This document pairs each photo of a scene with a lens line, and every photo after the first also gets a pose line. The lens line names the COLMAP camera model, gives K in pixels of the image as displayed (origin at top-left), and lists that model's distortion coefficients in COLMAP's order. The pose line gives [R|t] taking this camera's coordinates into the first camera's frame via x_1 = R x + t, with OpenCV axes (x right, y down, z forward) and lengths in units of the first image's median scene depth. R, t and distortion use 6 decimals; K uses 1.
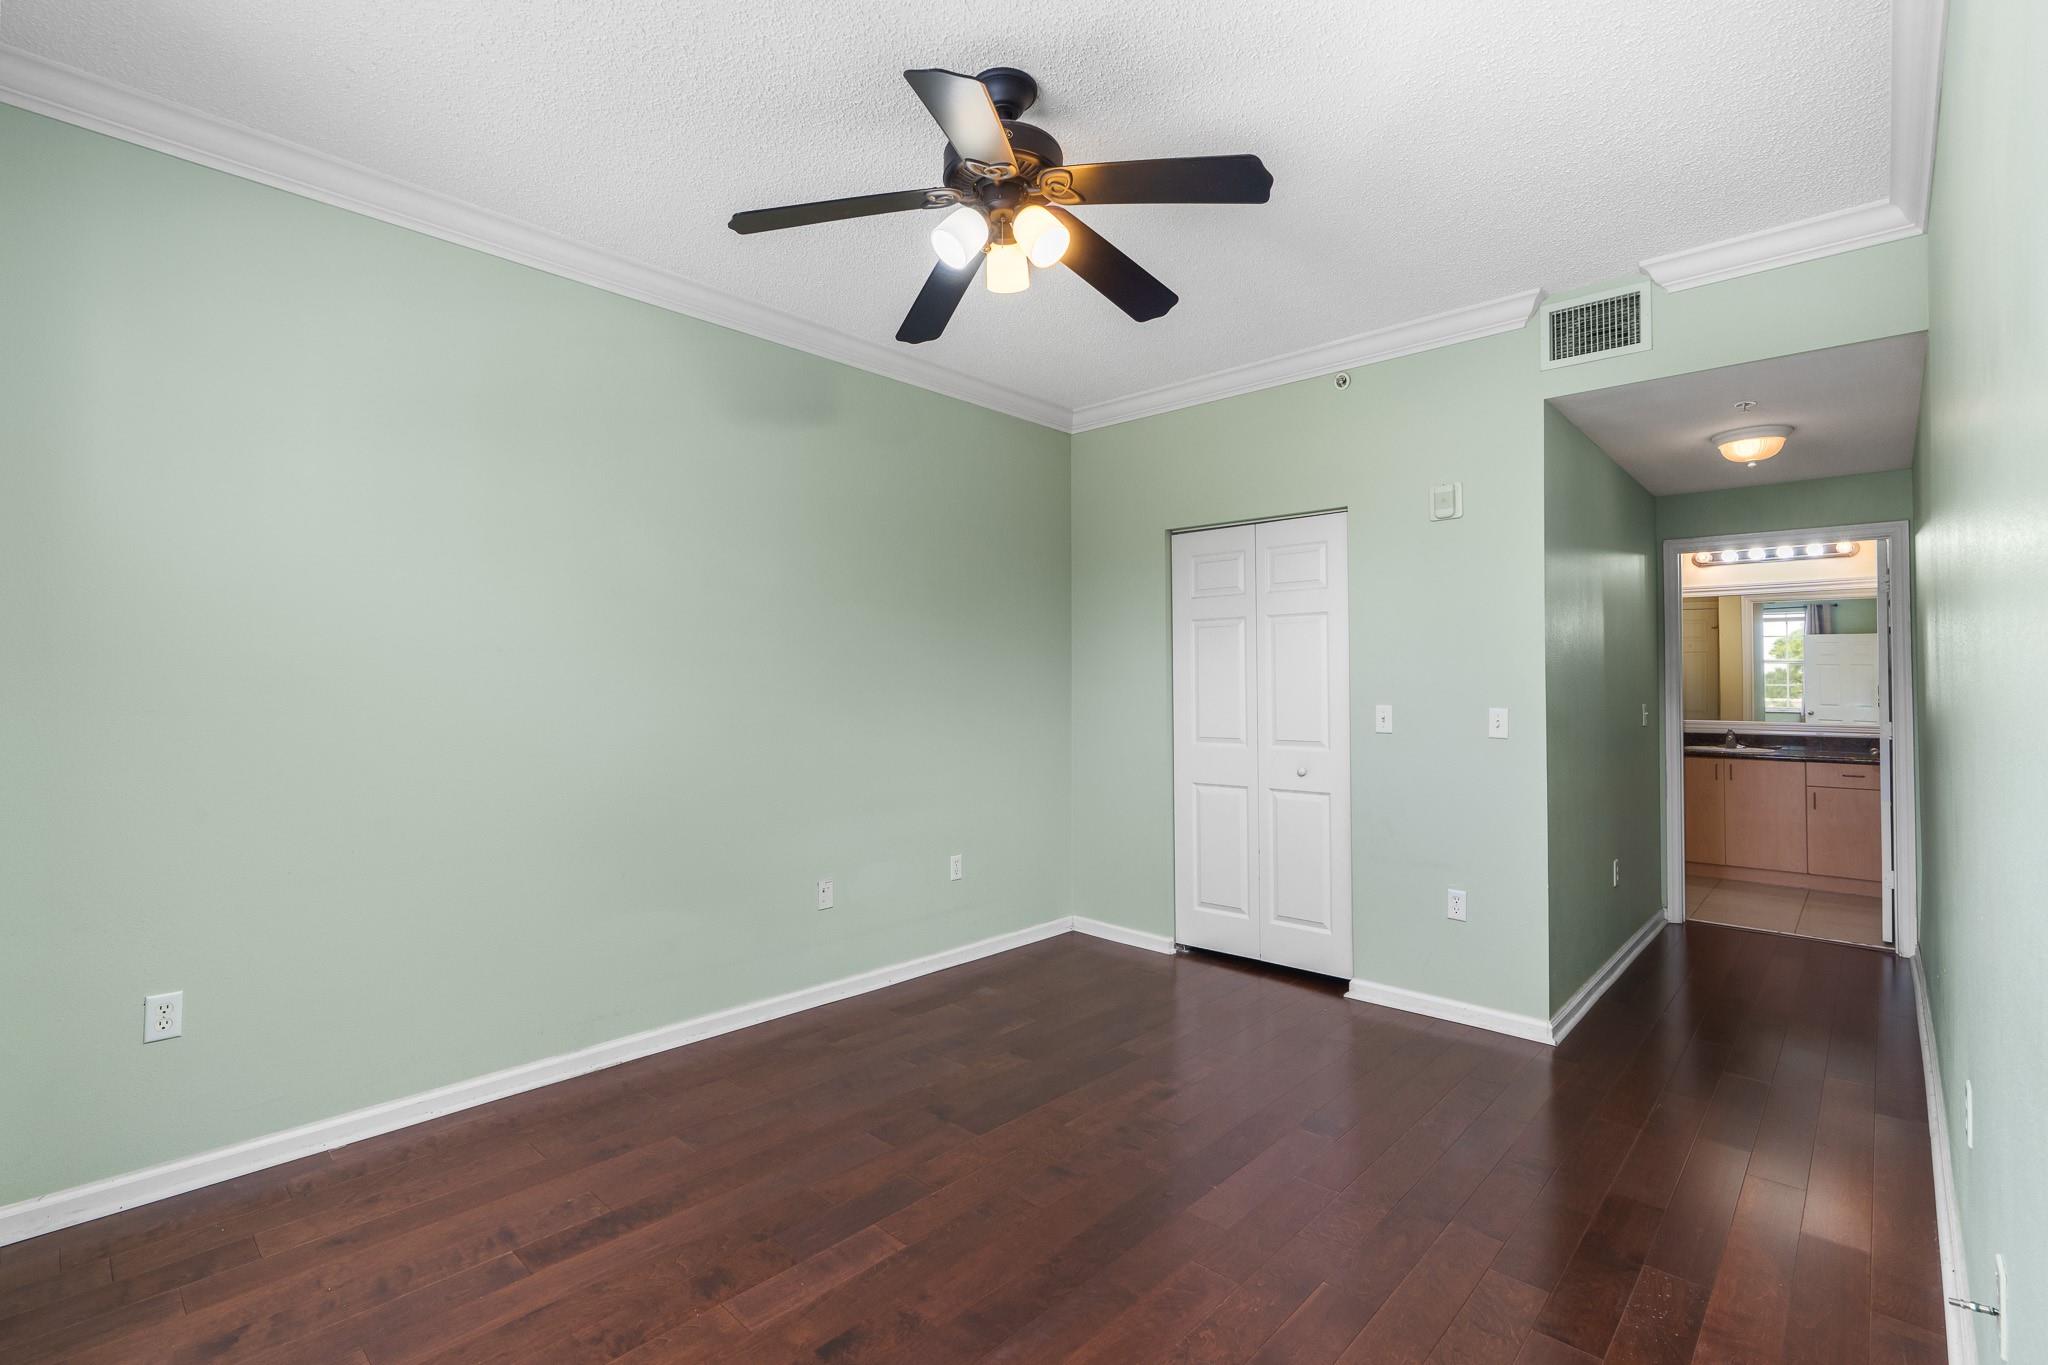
lens RADIAL K [[930.5, 0, 1027.6], [0, 930.5, 674.1], [0, 0, 1]] dist [0.001415, -0.000080]
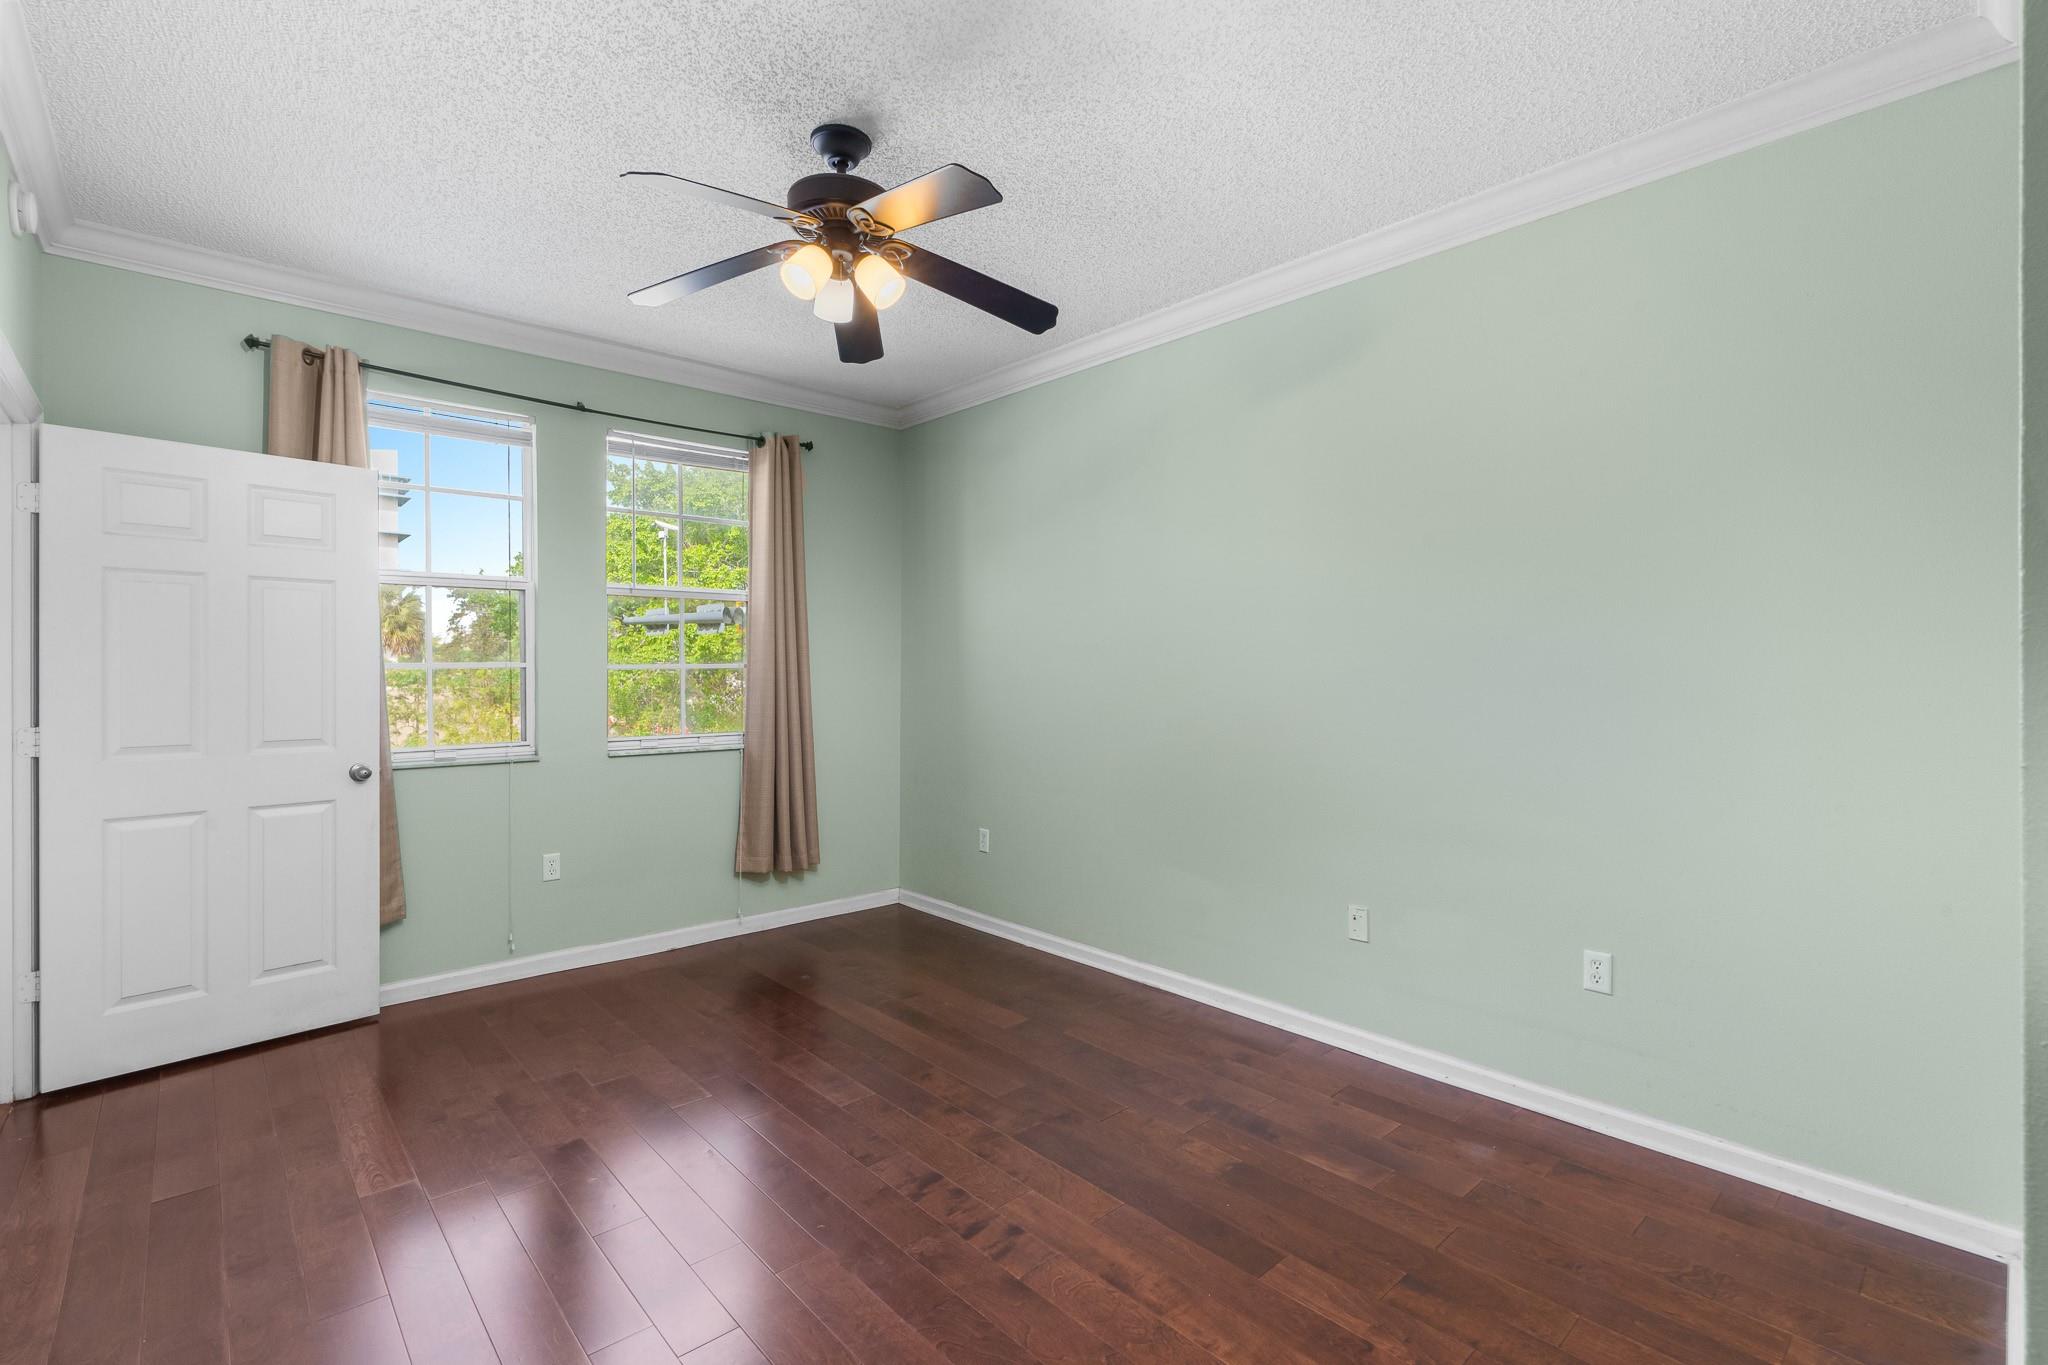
lens RADIAL K [[930.5, 0, 1027.6], [0, 930.5, 674.1], [0, 0, 1]] dist [0.001415, -0.000080]
pose [[-0.090726, -0.005935, -0.995858, 0.736586], [0.013590, 0.999882, -0.007197, 0.019221], [0.995783, -0.014186, -0.090635, 0.900702]]
